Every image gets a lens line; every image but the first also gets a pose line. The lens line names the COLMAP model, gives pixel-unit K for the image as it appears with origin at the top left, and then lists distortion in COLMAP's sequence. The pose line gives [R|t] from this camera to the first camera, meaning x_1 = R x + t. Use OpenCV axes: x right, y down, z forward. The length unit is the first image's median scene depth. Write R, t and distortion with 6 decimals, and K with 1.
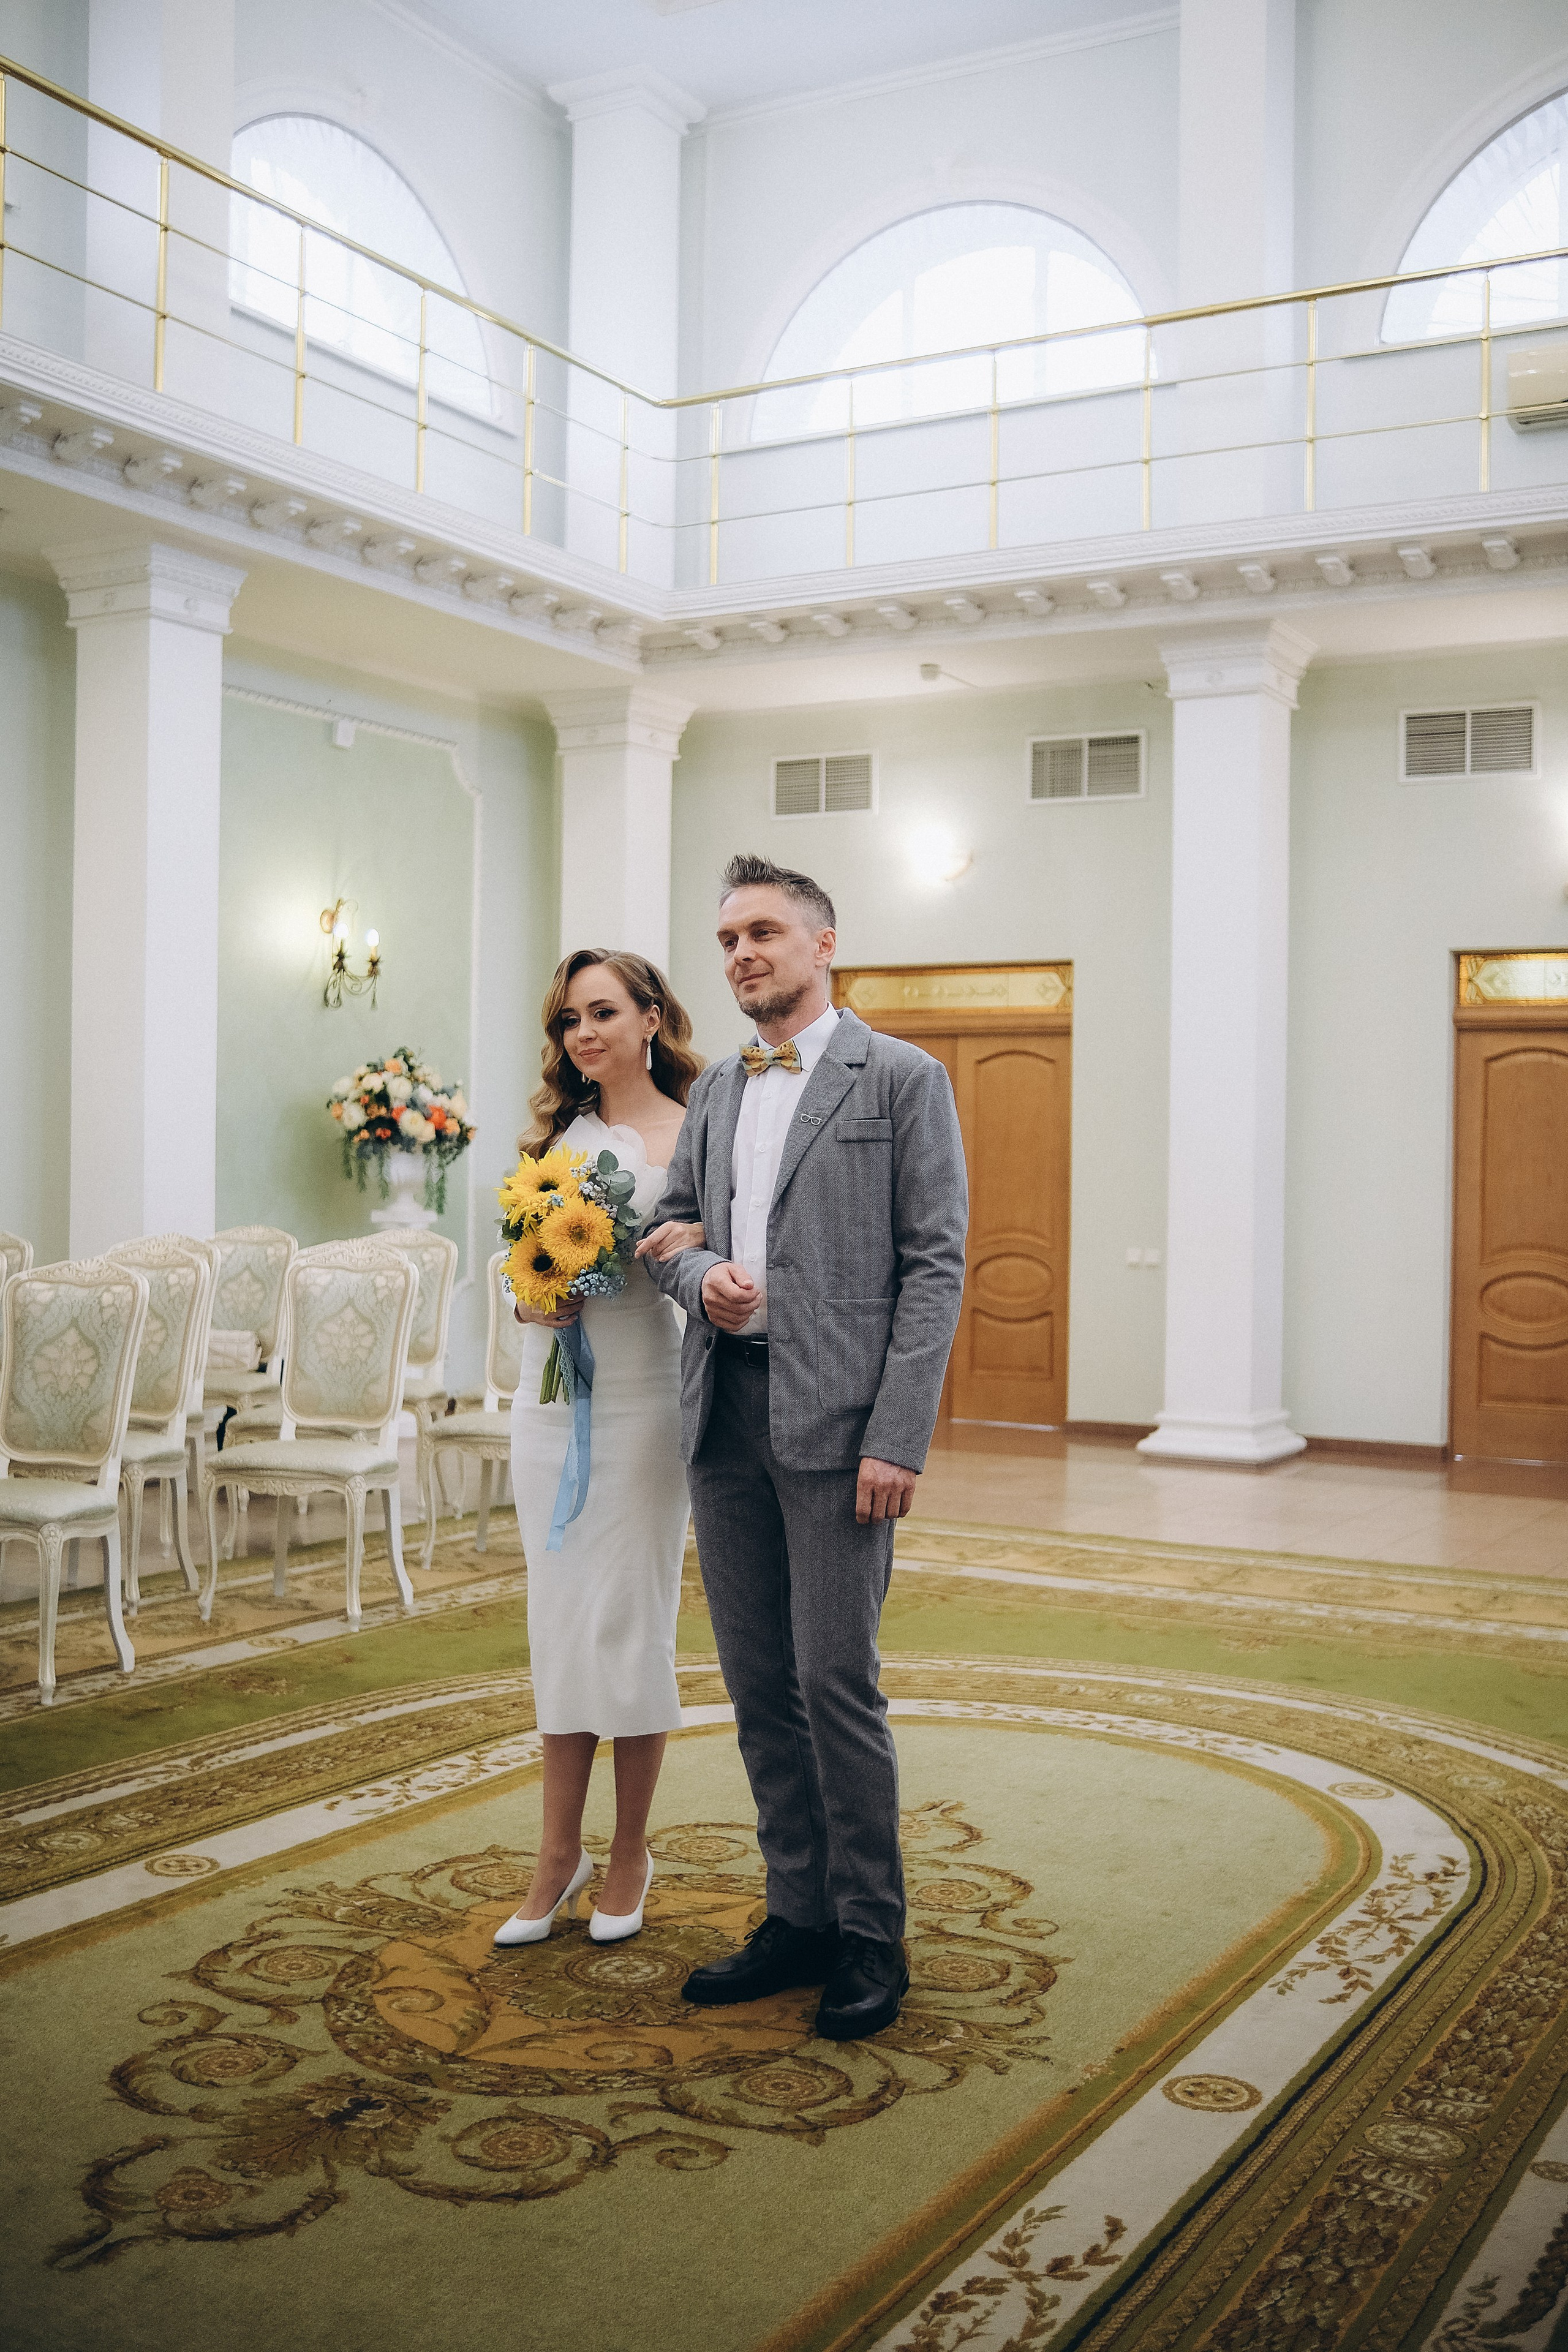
lens RADIAL K [[2369.9, 0, 776.9], [0, 2369.9, 1181.2], [0, 0, 1]] dist [-0.140839, 0.260192]
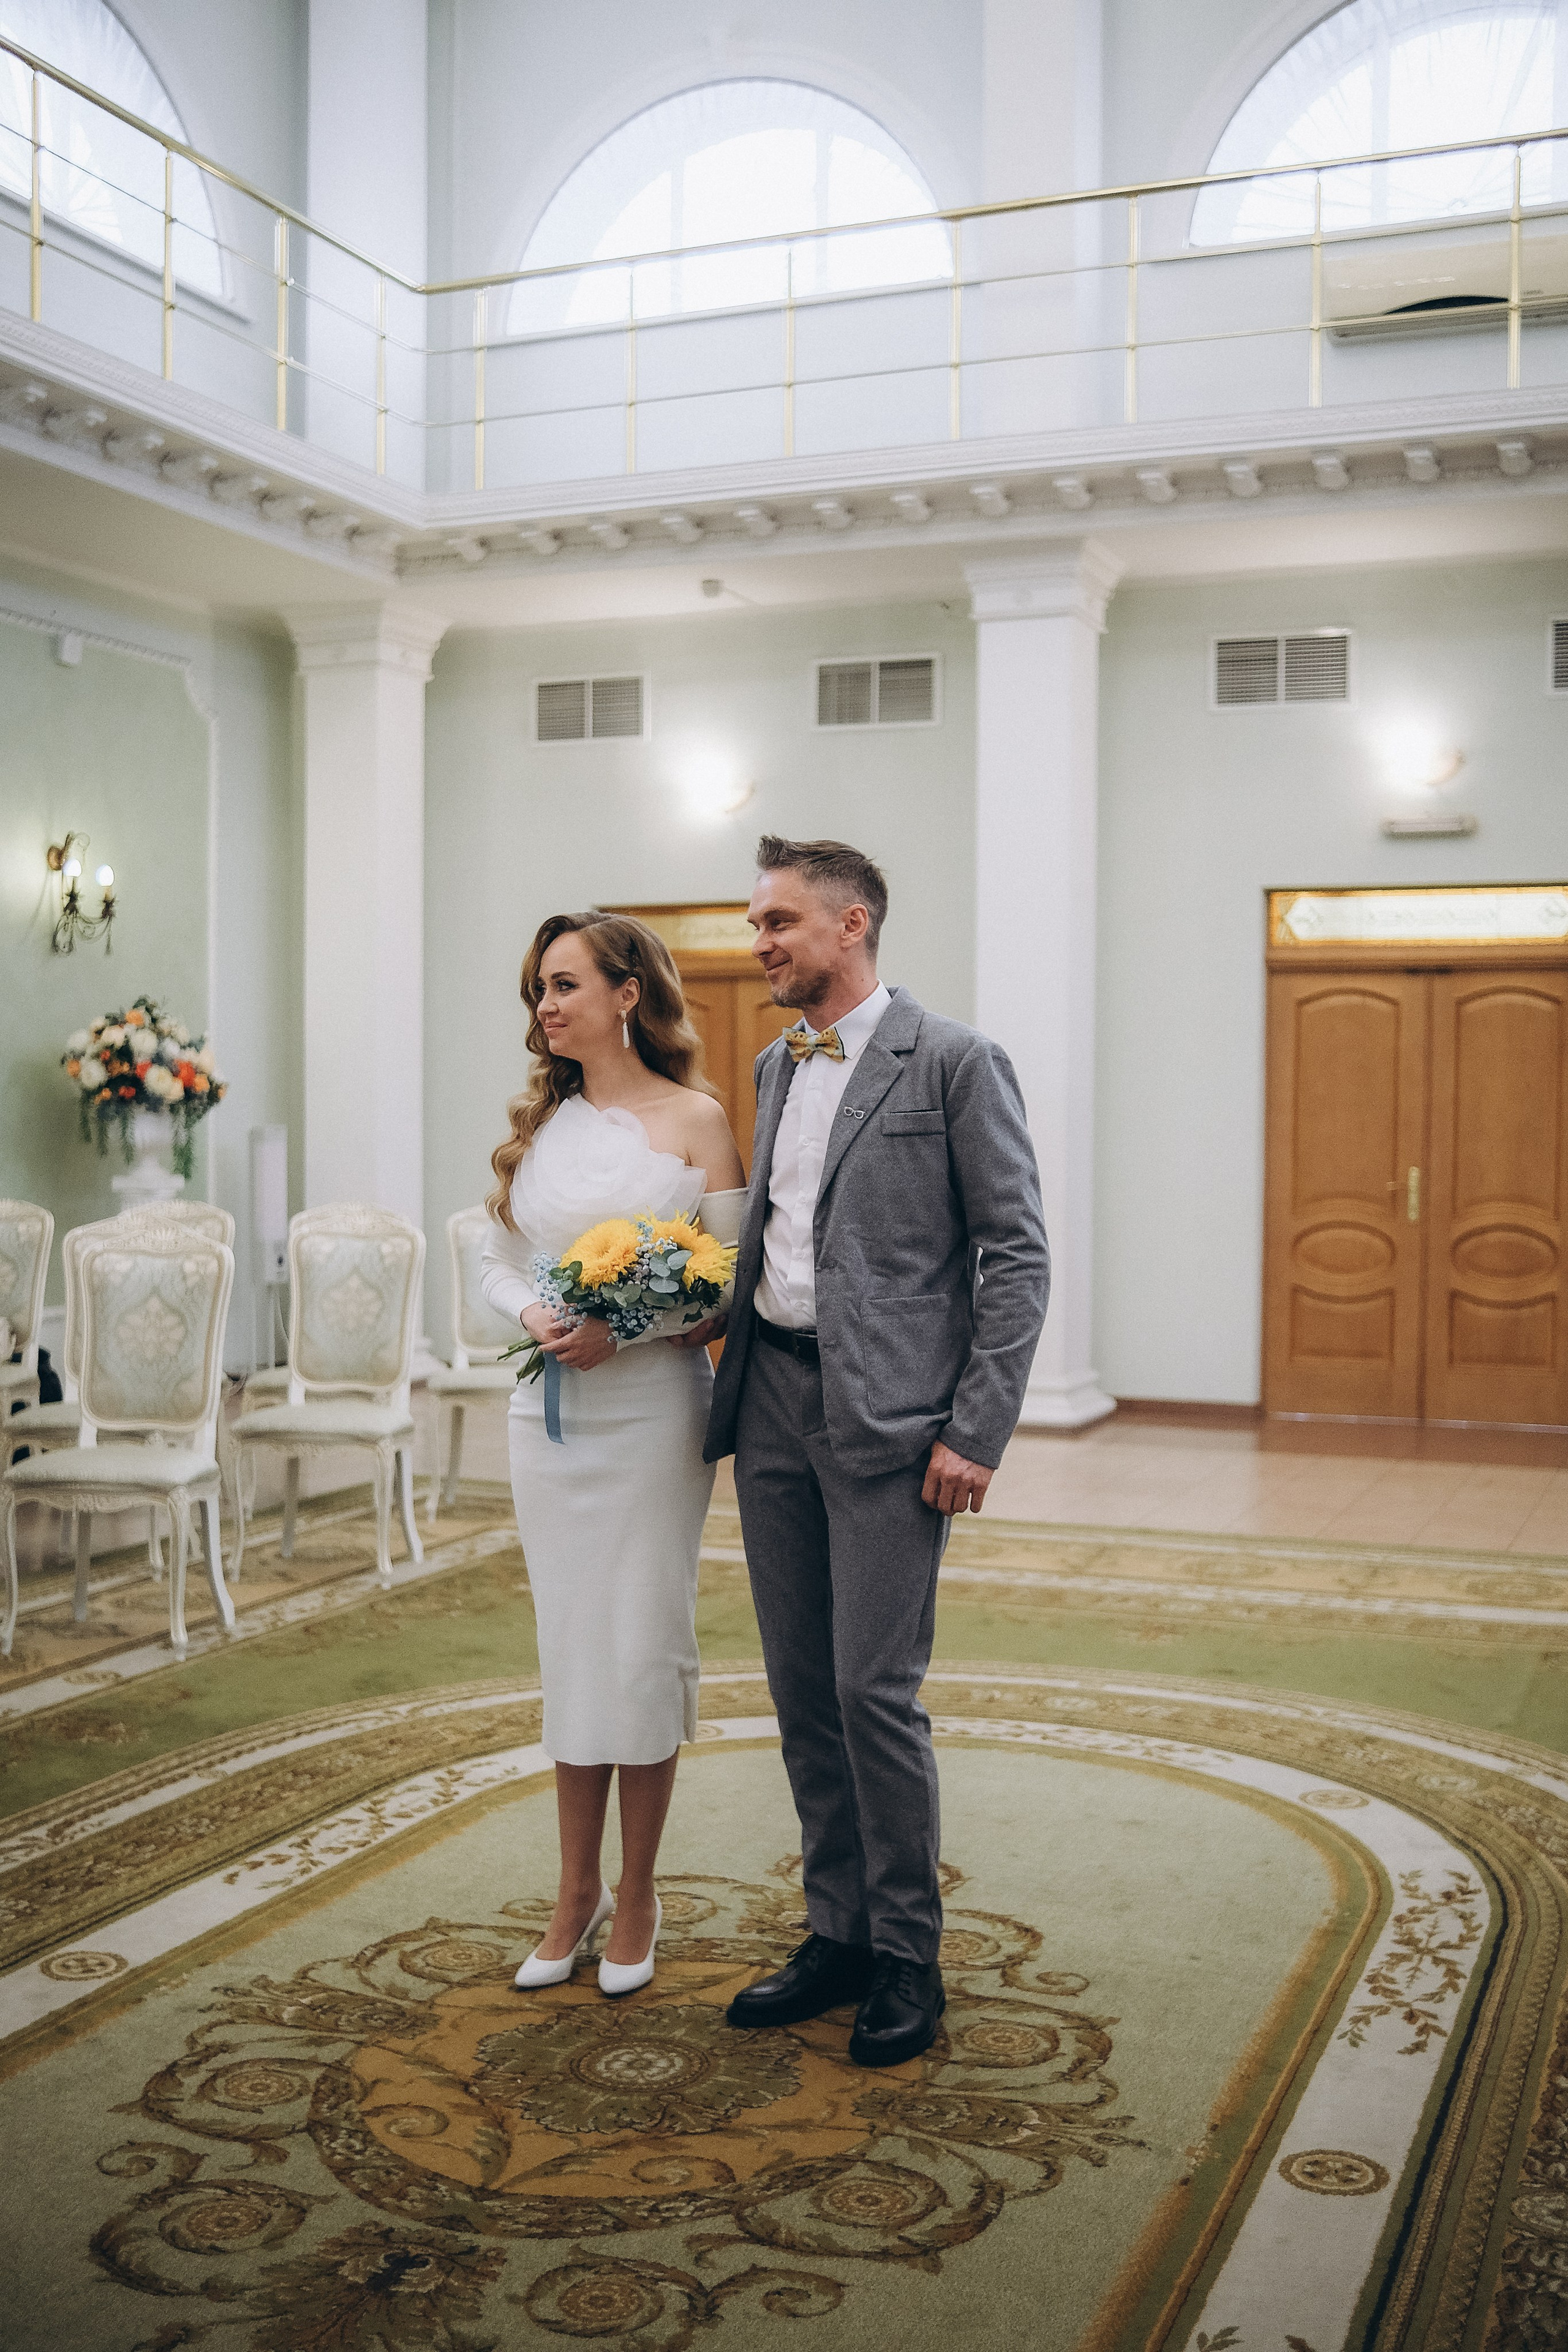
lens RADIAL K [[2462.3, 0, 788.8], [0, 2462.3, 1210.3], [0, 0, 1]] dist [-0.128321, 0.218879]
pose [[0.990038, -0.017611, 0.139697, -0.115880], [0.012410, 0.999200, 0.038017, -0.018660], [-0.140254, -0.035905, 0.989464, 0.080817]]
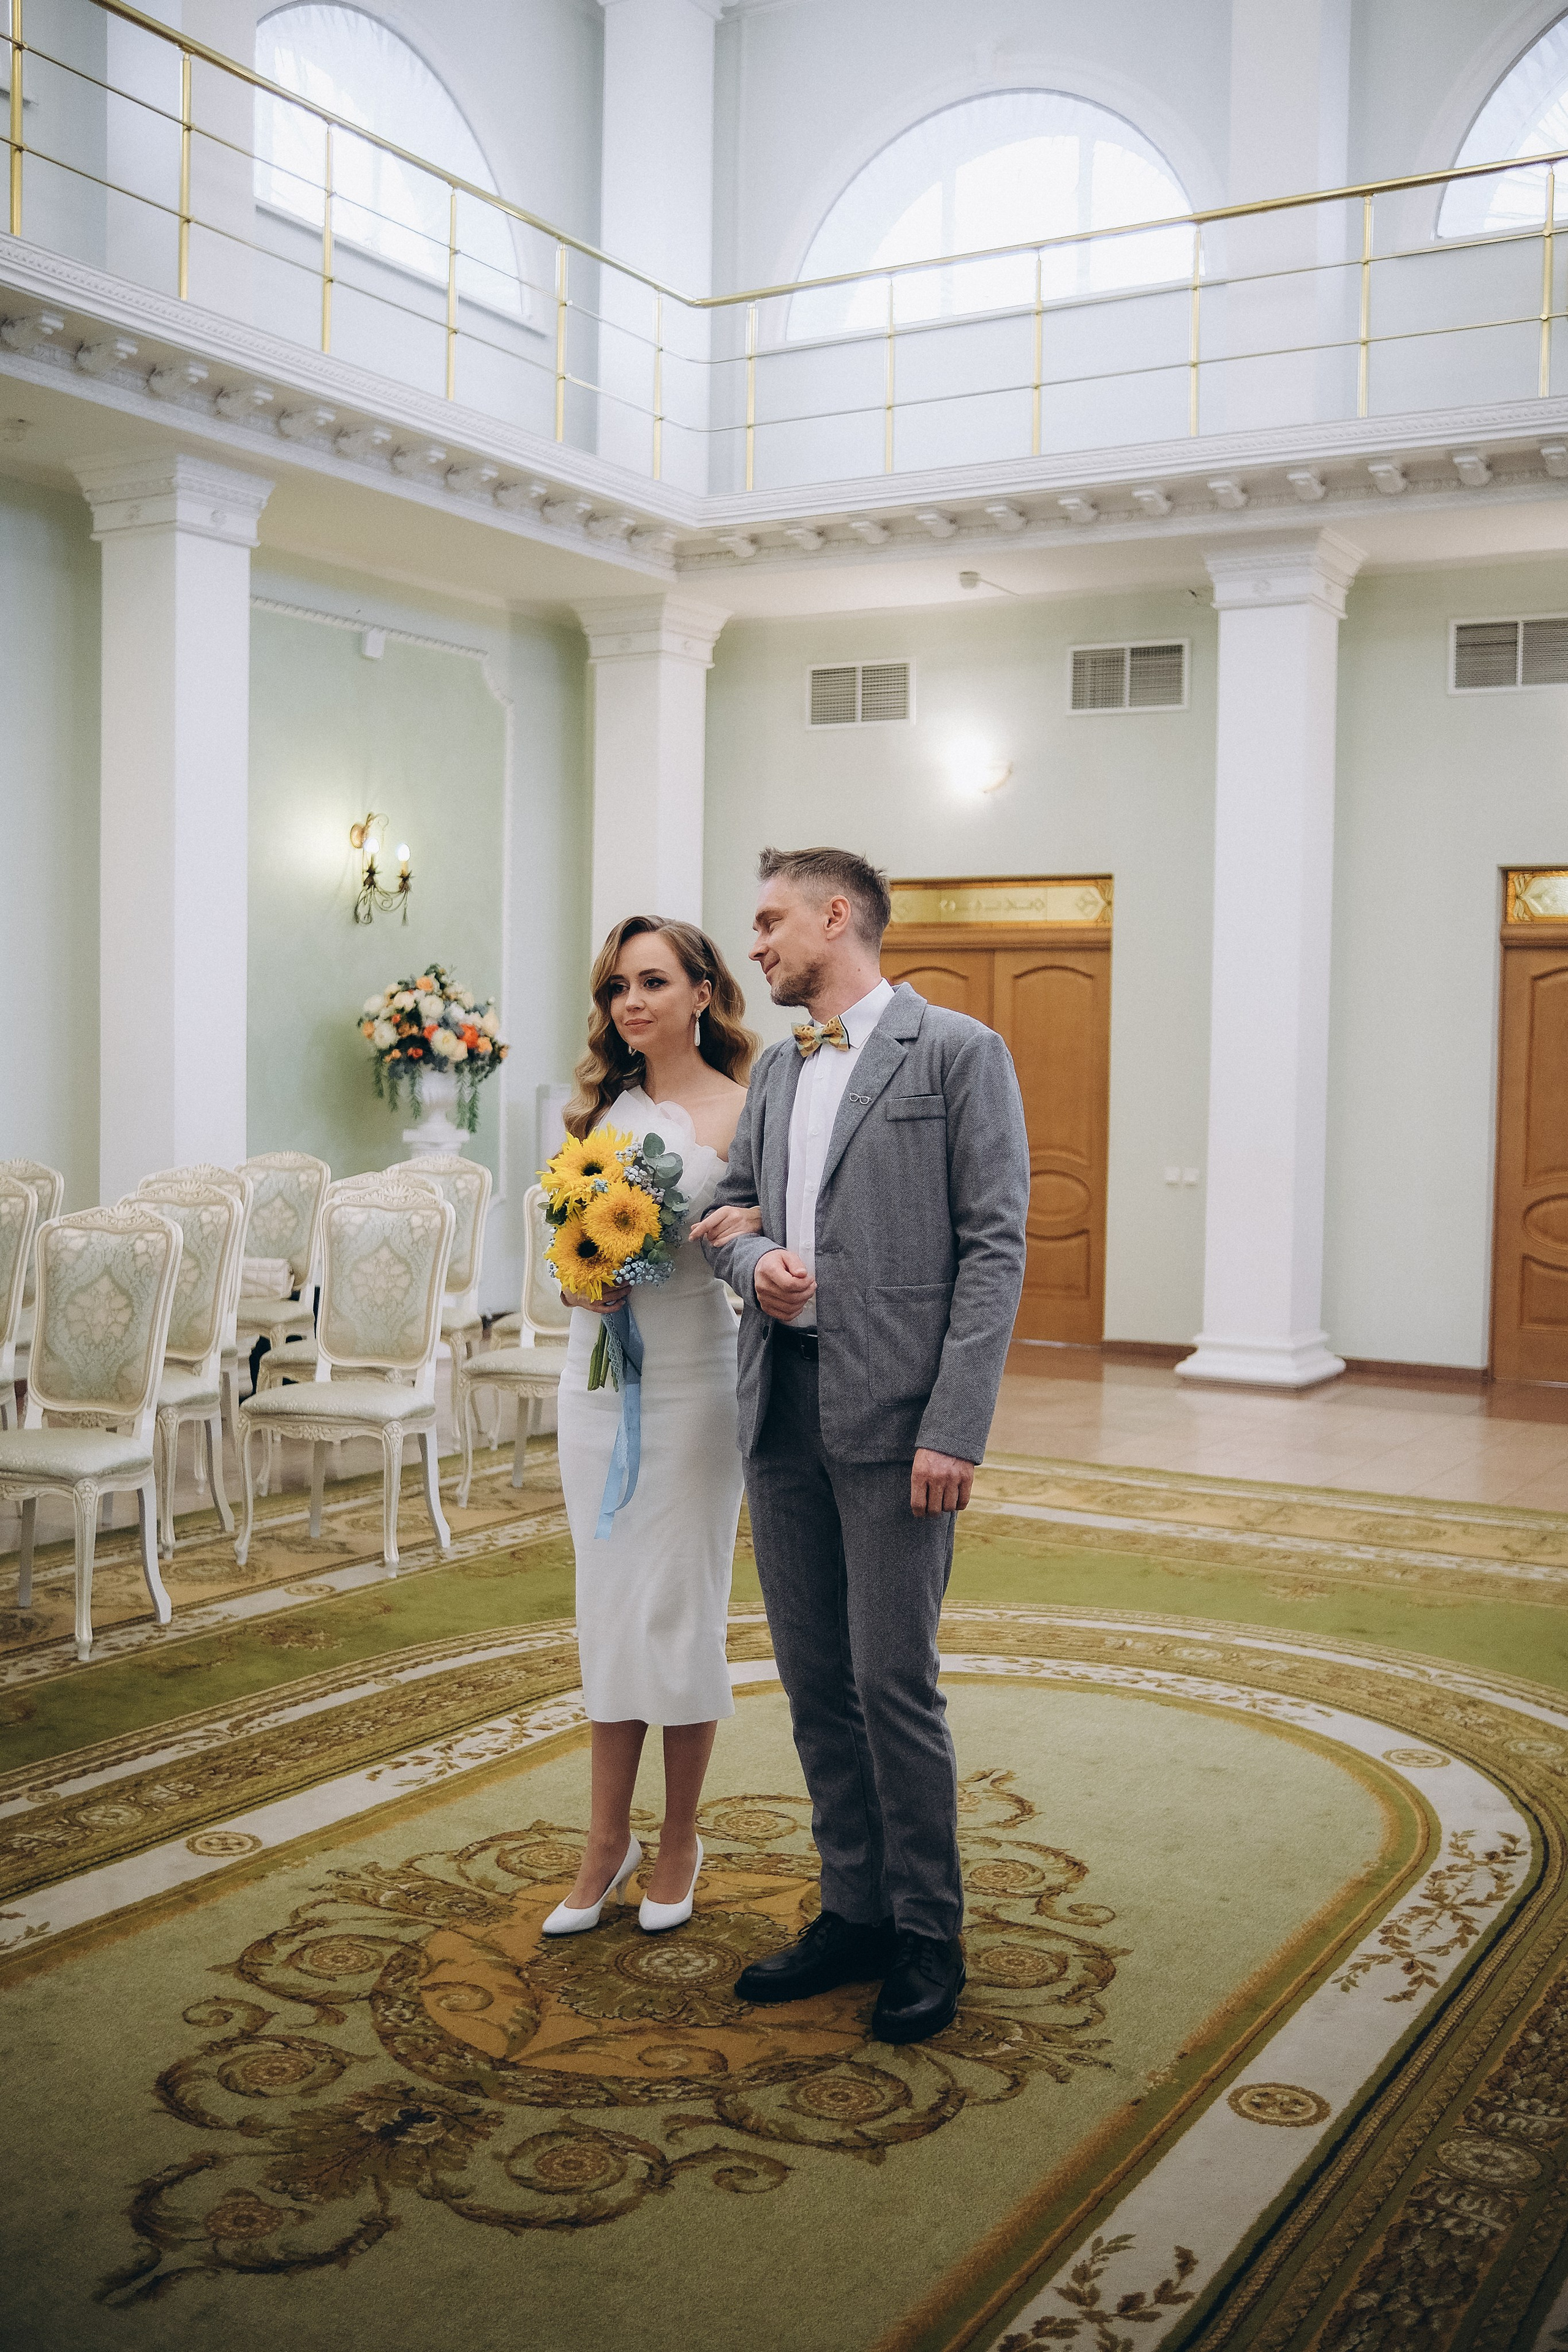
lens RADIAL K [[2366.4, 0, 782.7], [0, 2366.4, 1190.3], [0, 0, 1]] dist [-0.138553, 0.234433]
pose [[0.999963, 0.000960, -0.008525, -0.010654], [-0.000525, 0.998703, 0.050919, -0.032636], [0.008563, -0.050913, 0.998666, 0.032228]]
